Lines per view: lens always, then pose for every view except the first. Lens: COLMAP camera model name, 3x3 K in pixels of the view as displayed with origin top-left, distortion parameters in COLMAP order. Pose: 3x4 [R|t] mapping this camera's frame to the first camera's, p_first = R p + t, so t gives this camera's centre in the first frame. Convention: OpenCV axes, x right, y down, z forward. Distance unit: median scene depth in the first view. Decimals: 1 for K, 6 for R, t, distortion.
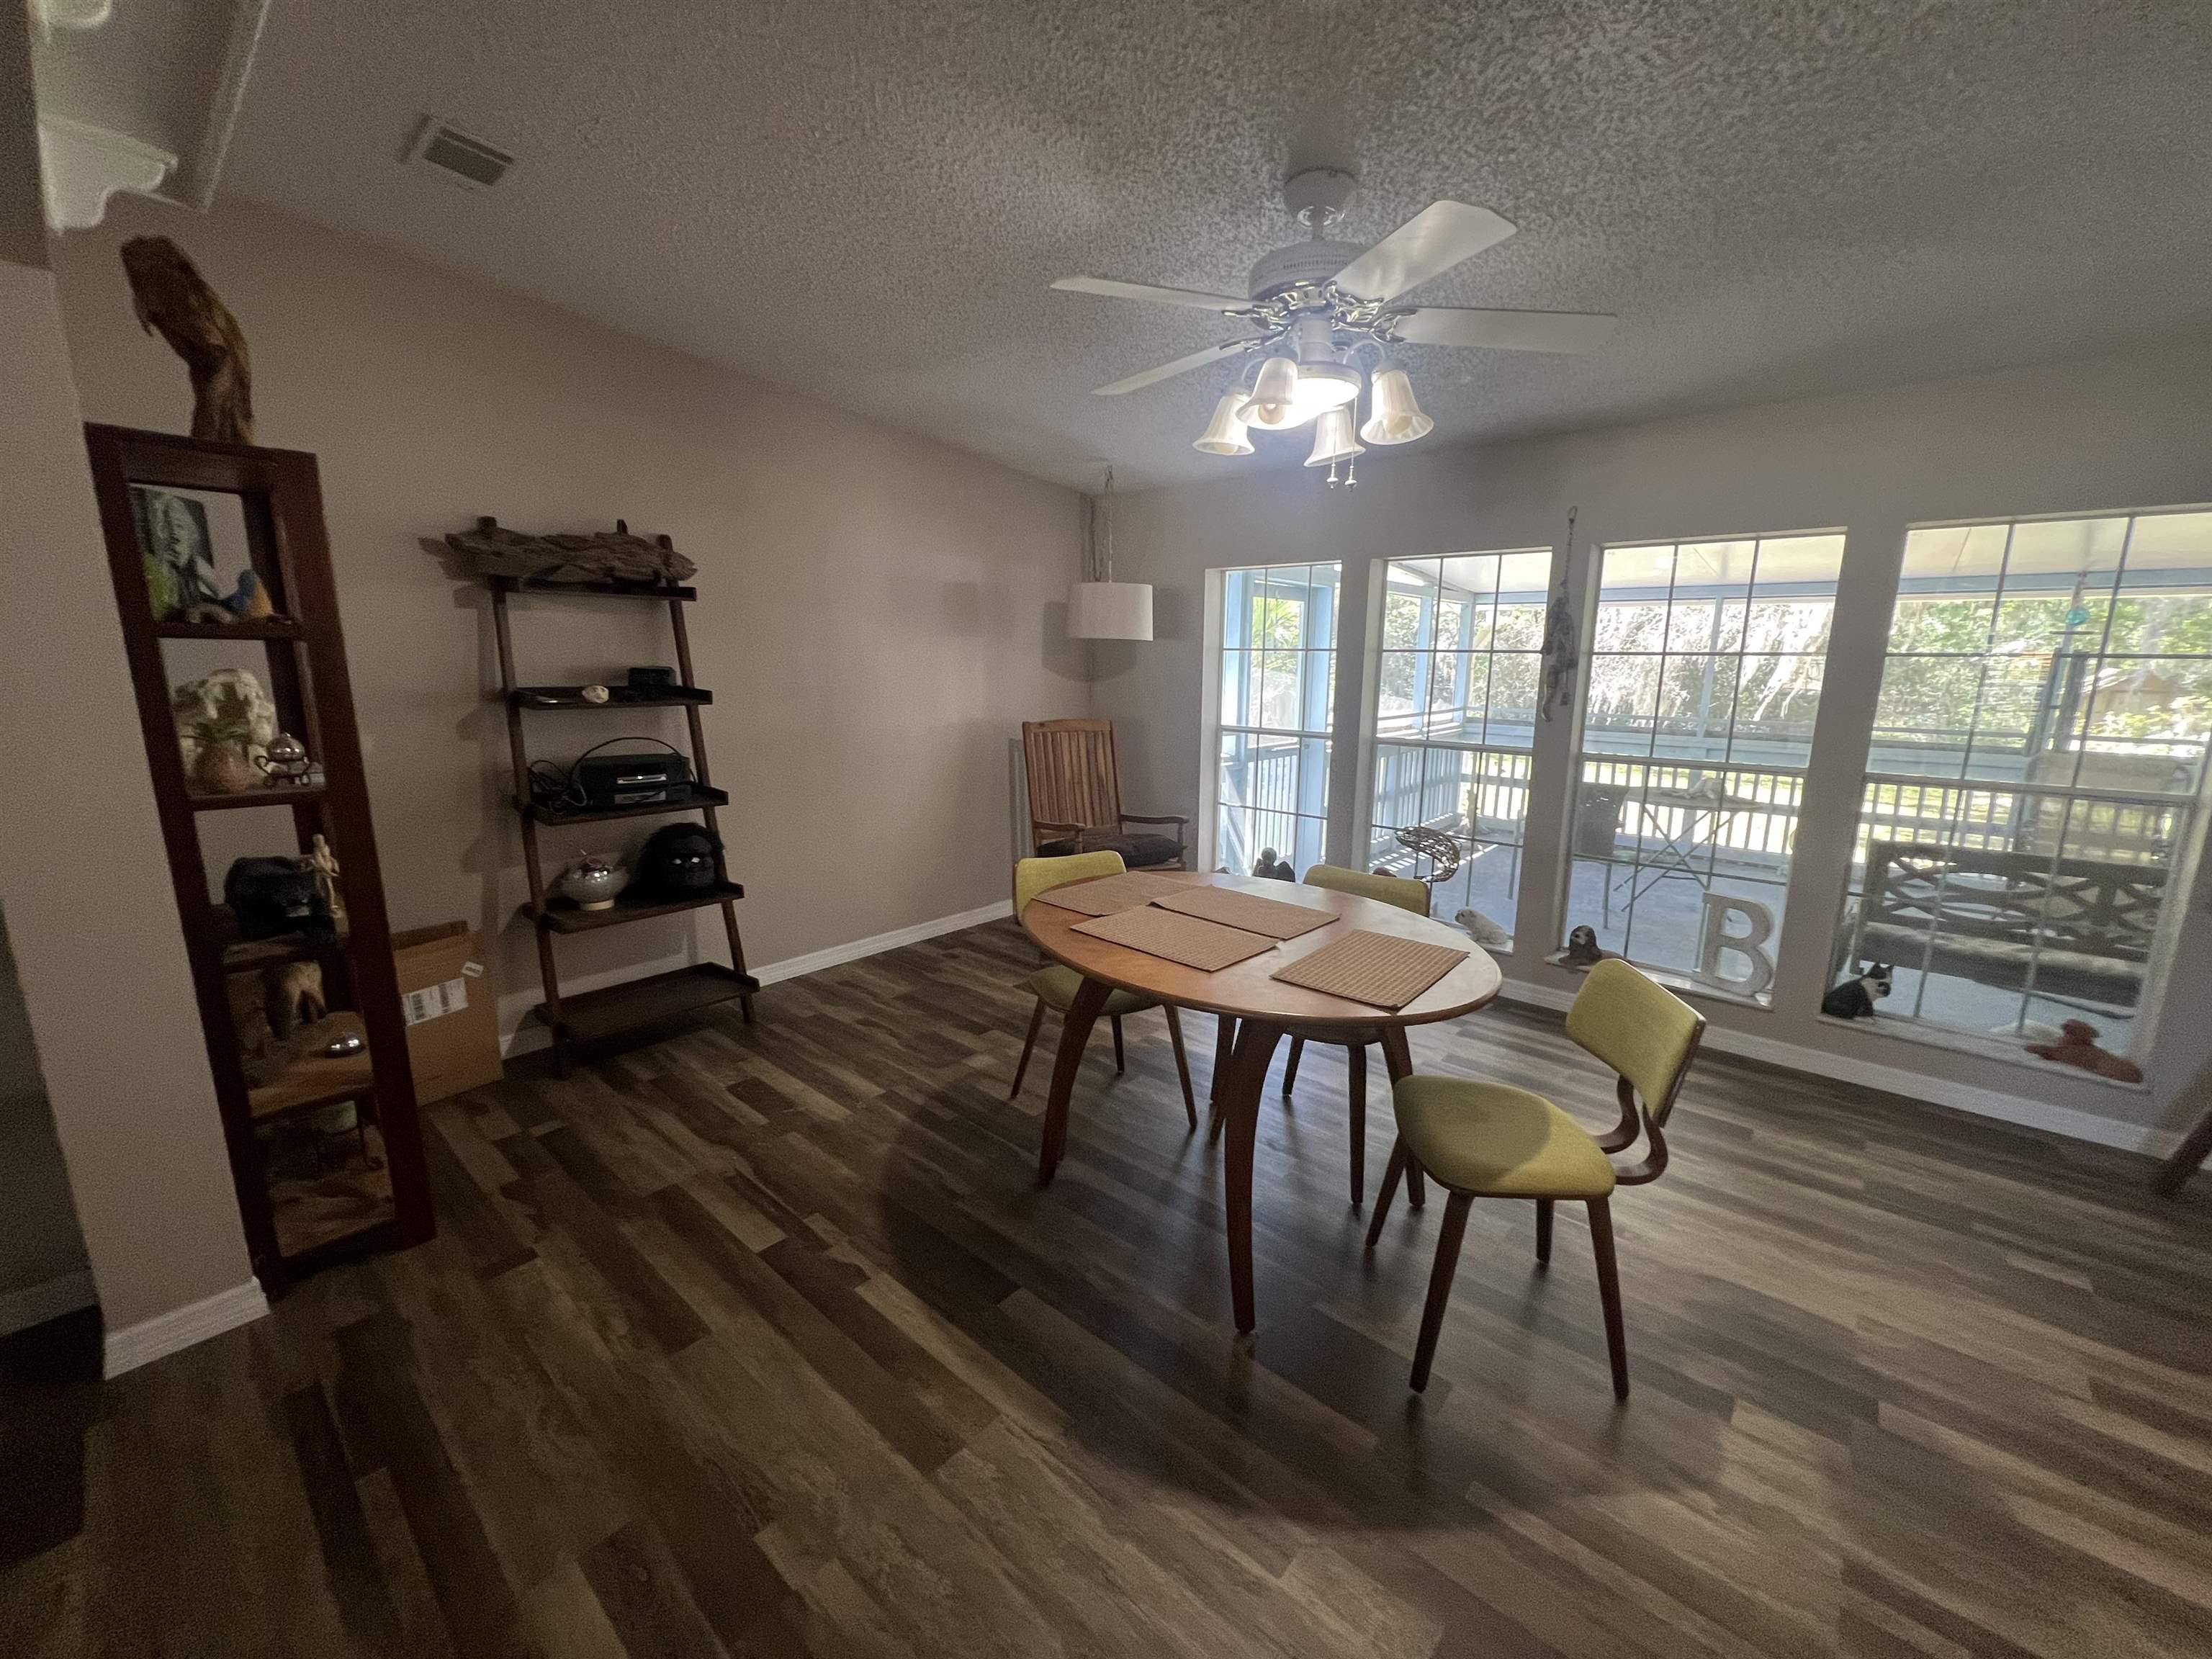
lens RADIAL K [[884.3, 0, 1113.4], [0, 884.3, 844.9], [0, 0, 1]] dist [-0.003696, 0.000608]
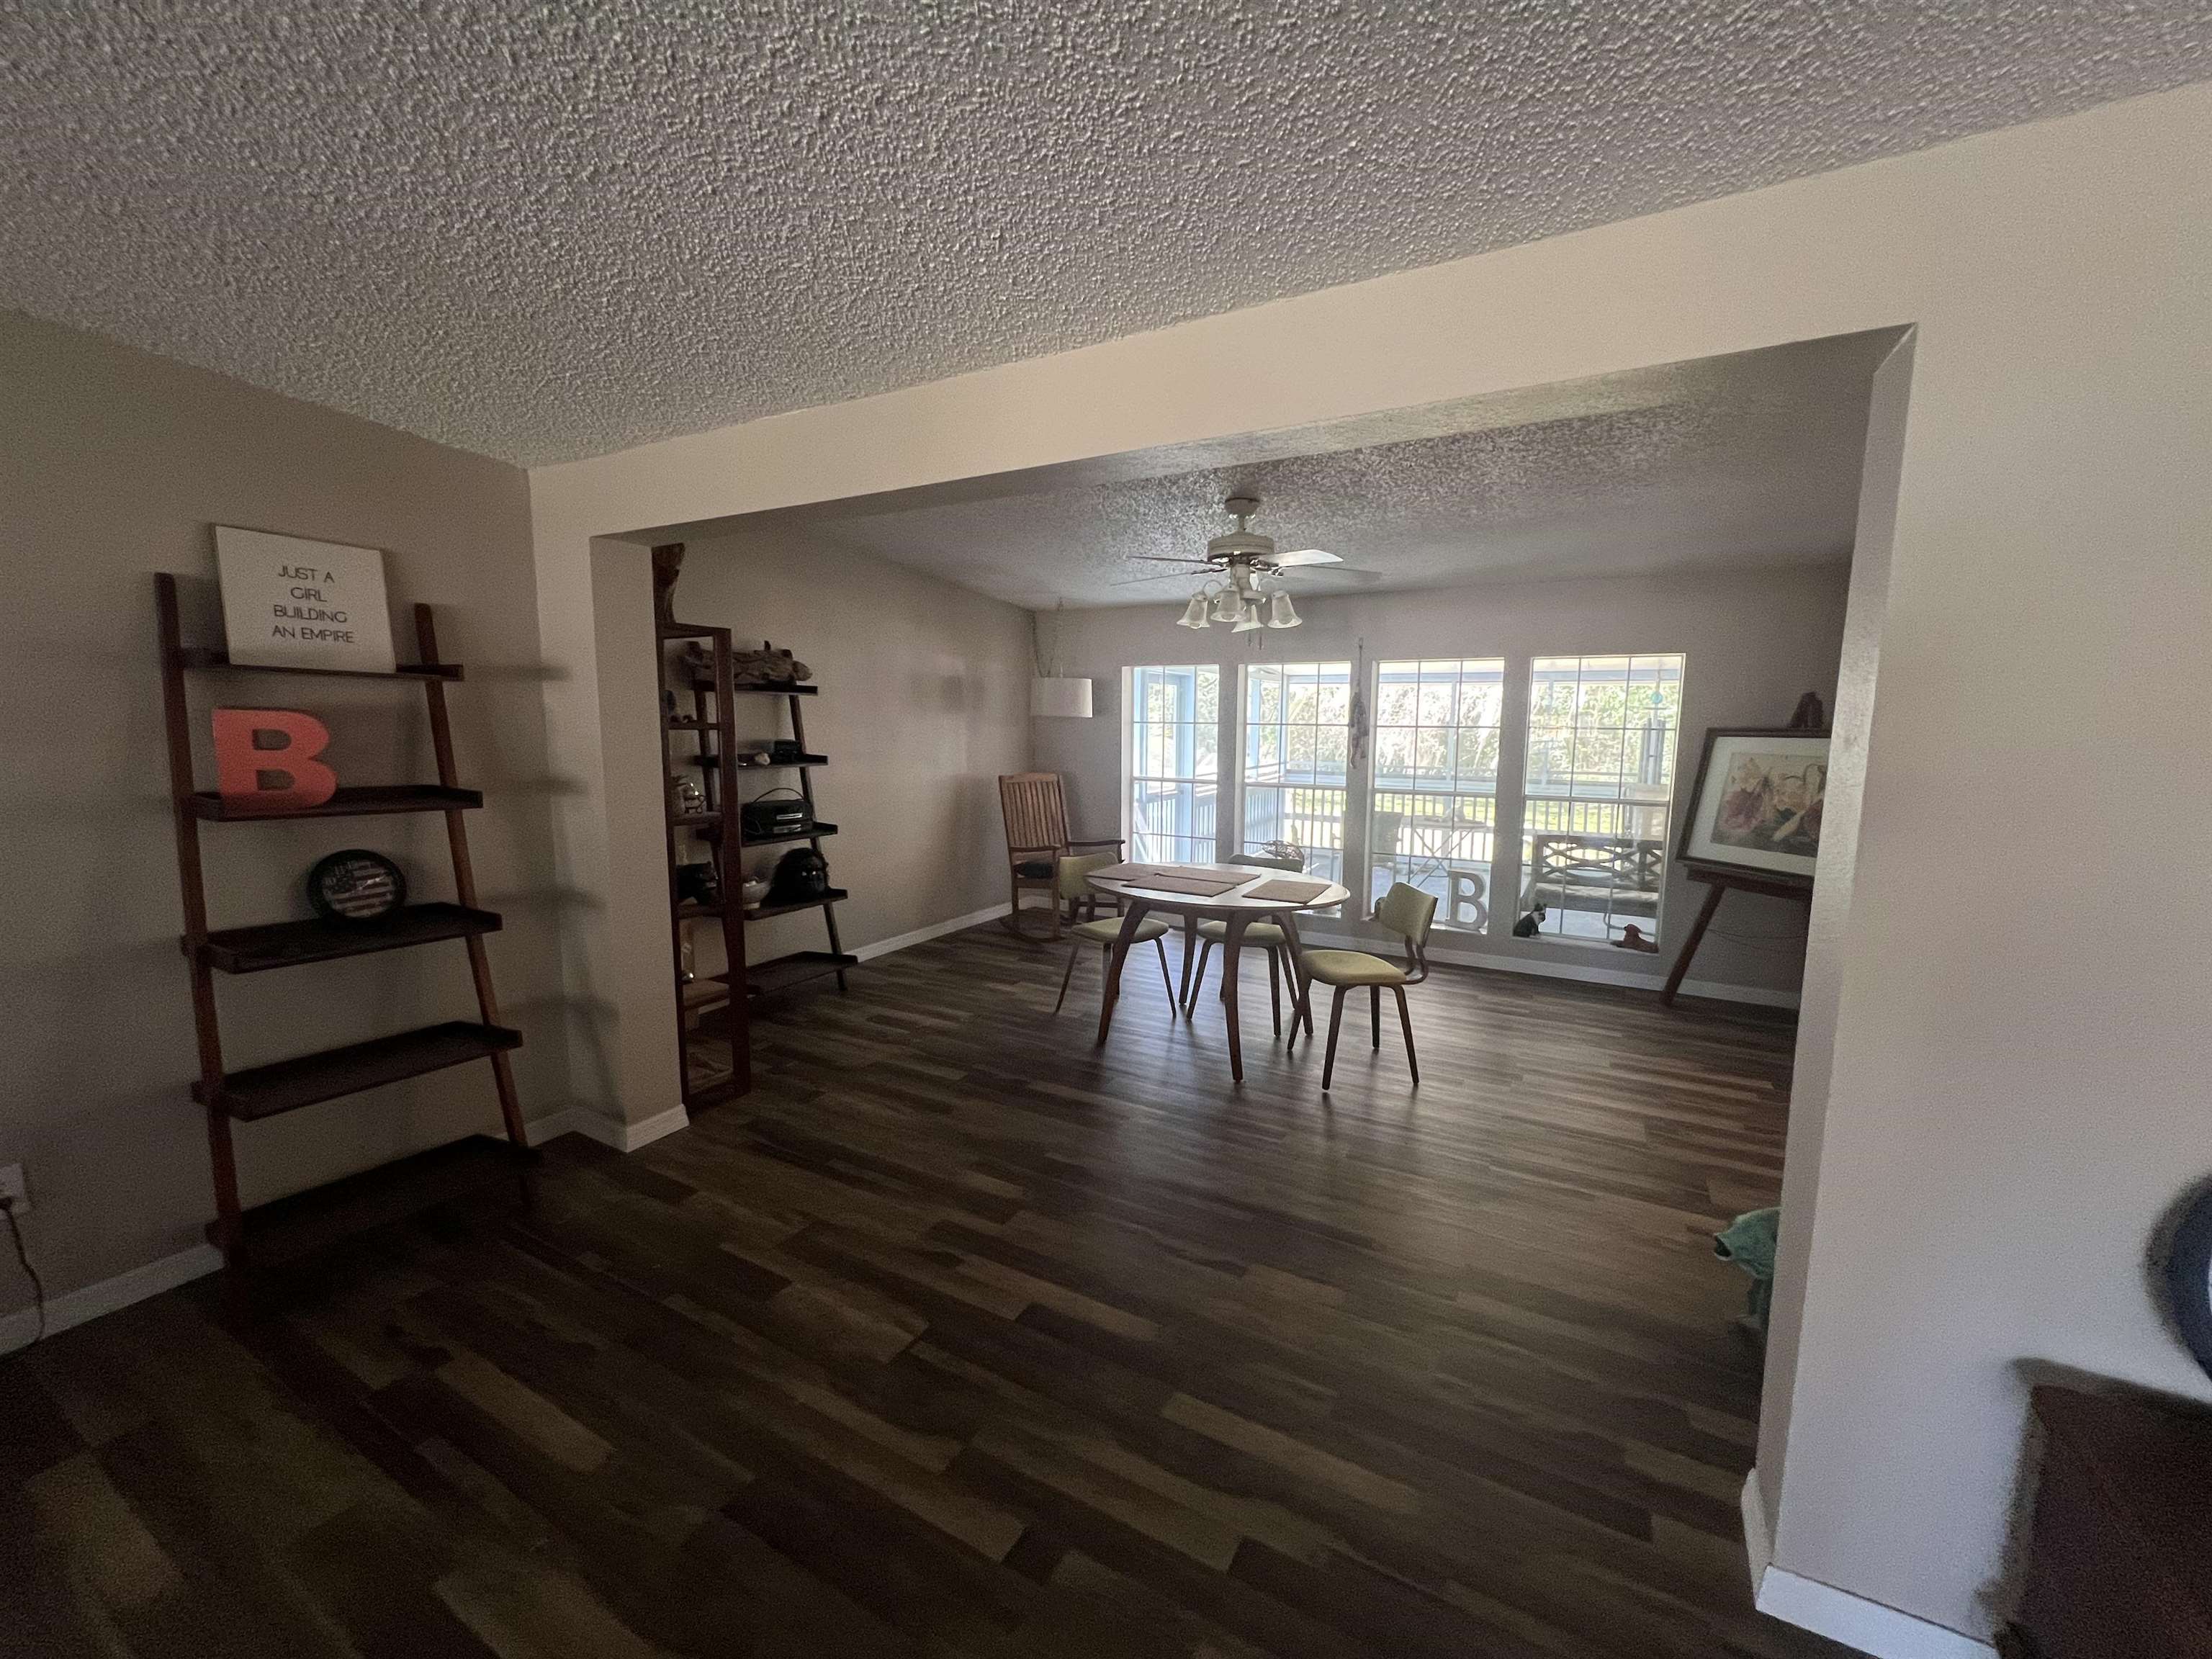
lens RADIAL K [[884.3, 0, 1117.8], [0, 884.3, 841.9], [0, 0, 1]] dist [-0.003696, 0.000608]
pose [[0.977007, -0.032591, 0.210701, -0.308946], [0.045872, 0.997235, -0.058456, 0.078195], [-0.208214, 0.066777, 0.975801, -0.537806]]
